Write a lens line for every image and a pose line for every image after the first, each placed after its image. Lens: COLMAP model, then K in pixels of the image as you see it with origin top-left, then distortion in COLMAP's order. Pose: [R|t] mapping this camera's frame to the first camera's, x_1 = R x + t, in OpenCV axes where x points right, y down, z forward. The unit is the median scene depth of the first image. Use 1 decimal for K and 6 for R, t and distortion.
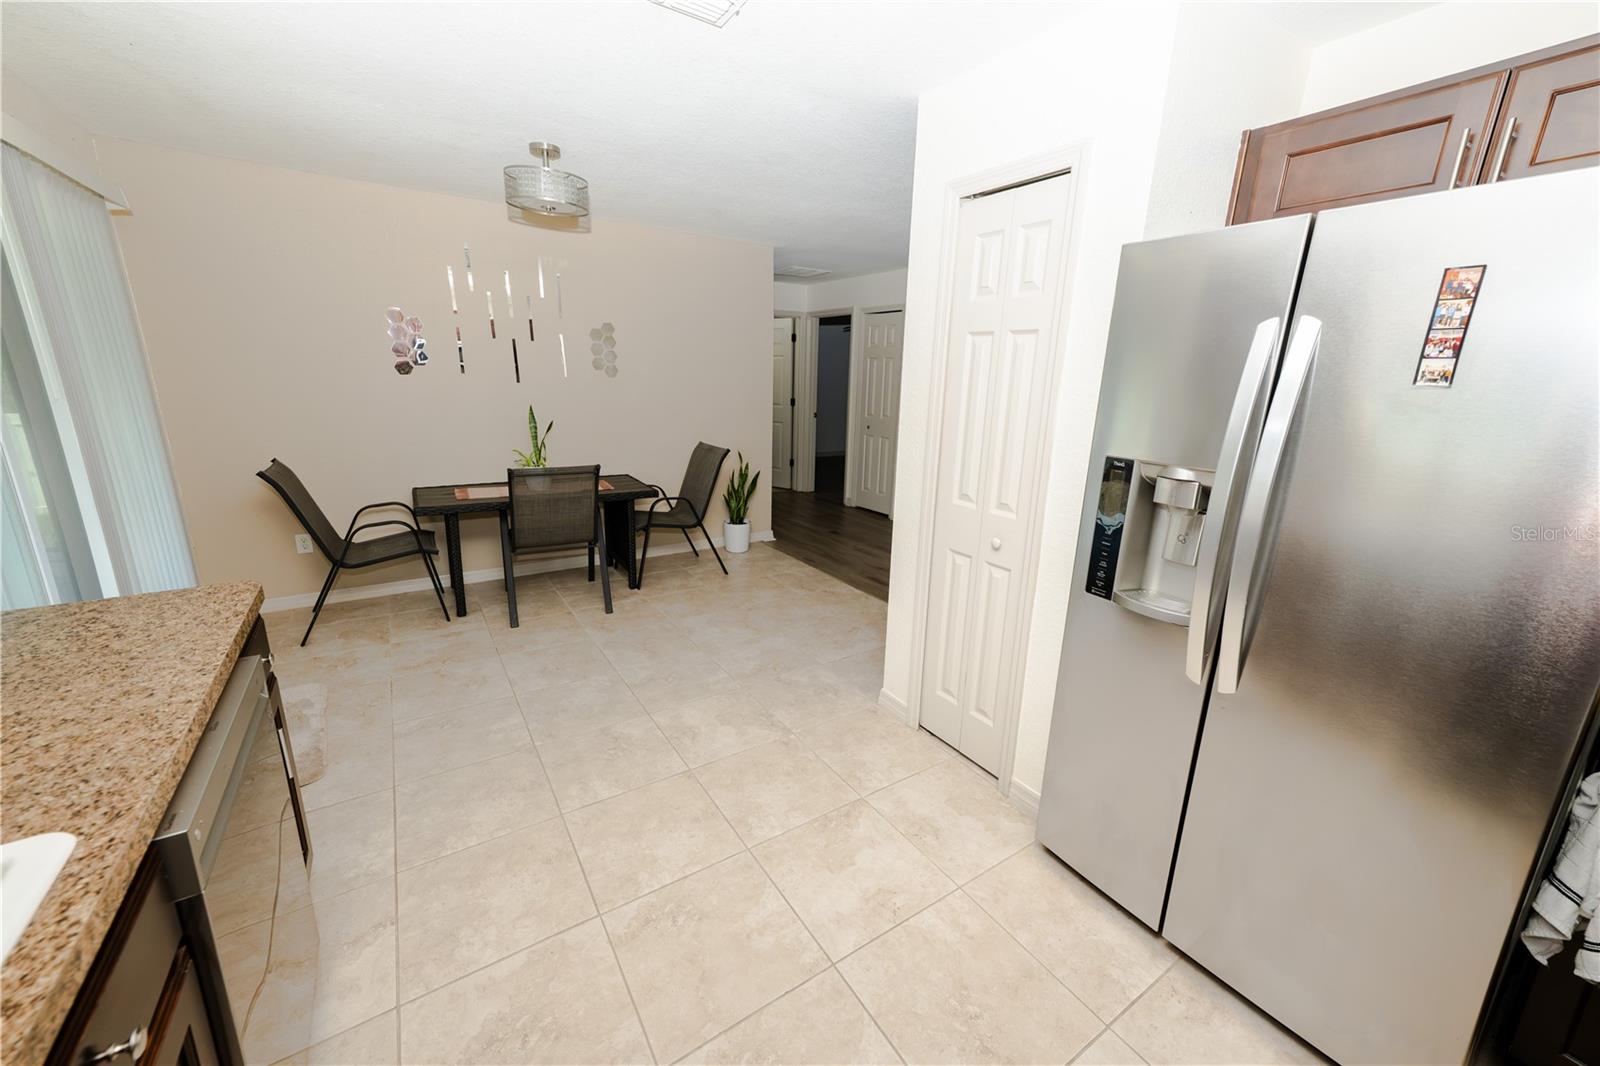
lens RADIAL K [[627.7, 0, 802.8], [0, 627.7, 532.8], [0, 0, 1]] dist [0.021751, -0.000930]
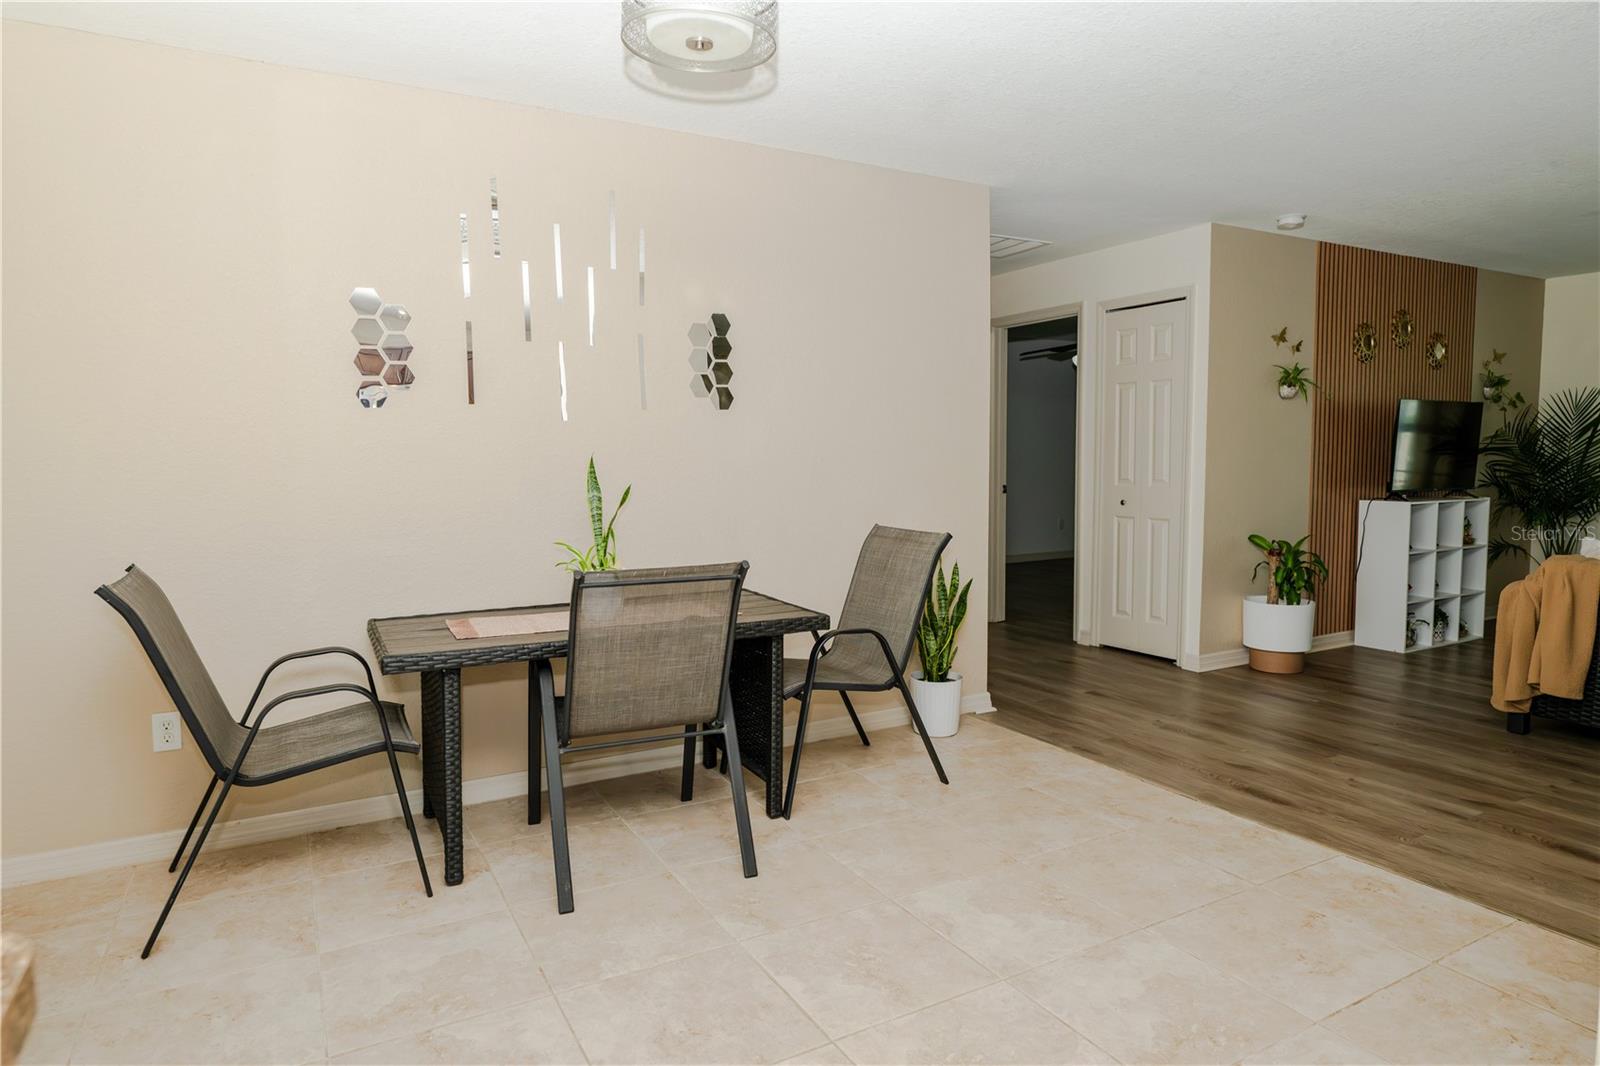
lens RADIAL K [[940.6, 0, 798.1], [0, 940.6, 528.8], [0, 0, 1]] dist [-0.016757, 0.002571]
pose [[0.996887, -0.024860, -0.074824, -0.207860], [0.011814, 0.985376, -0.169982, -0.009096], [0.077955, 0.168568, 0.982602, 0.260796]]
